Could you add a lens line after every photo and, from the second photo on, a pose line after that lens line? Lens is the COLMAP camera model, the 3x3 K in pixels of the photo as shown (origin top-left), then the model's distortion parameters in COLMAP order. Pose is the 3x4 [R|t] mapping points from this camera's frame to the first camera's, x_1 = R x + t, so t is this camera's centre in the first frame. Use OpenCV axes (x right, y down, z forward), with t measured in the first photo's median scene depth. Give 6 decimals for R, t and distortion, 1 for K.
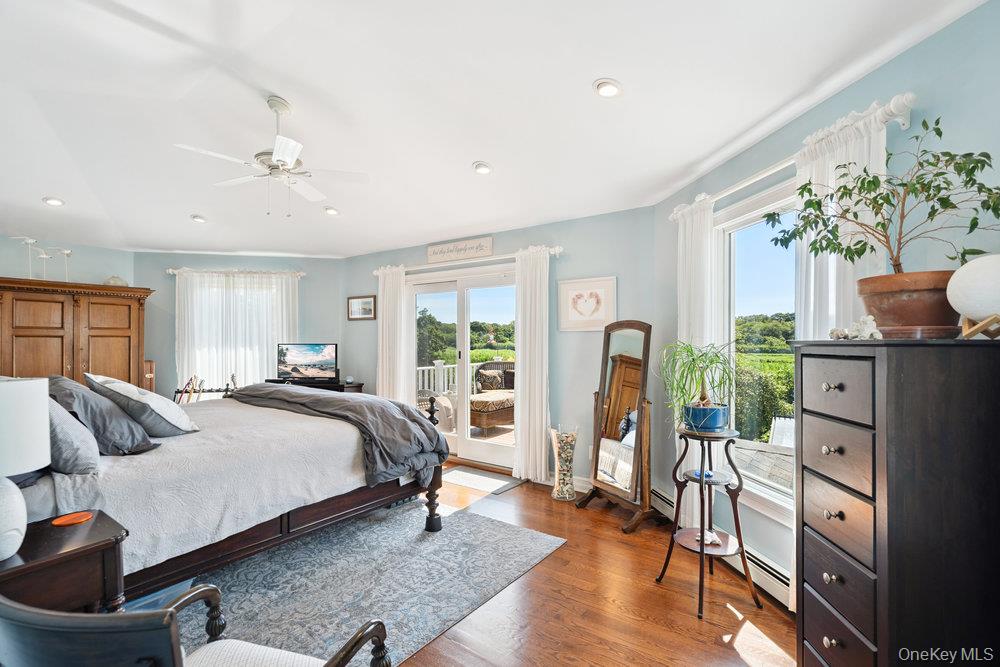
lens RADIAL K [[459.8, 0, 508.1], [0, 459.8, 337.3], [0, 0, 1]] dist [-0.000983, 0.000878]
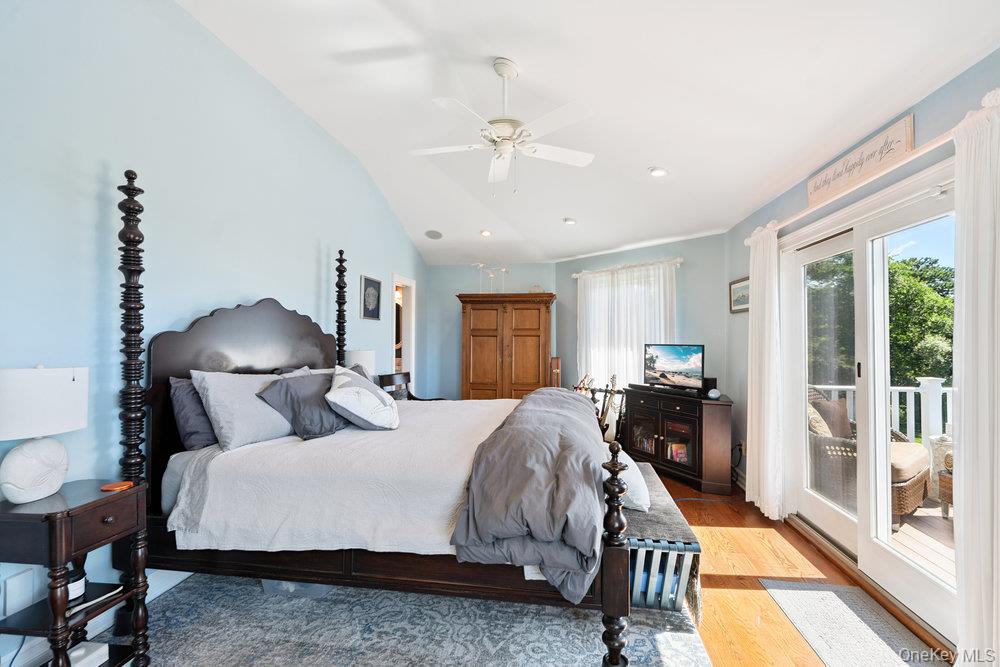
lens RADIAL K [[459.8, 0, 500.0], [0, 459.8, 332.9], [0, 0, 1]] dist [-0.000983, 0.000878]
pose [[0.445814, -0.007929, -0.895090, 0.165698], [-0.001161, 0.999955, -0.009436, 0.001262], [0.895125, 0.005246, 0.445785, 0.385681]]
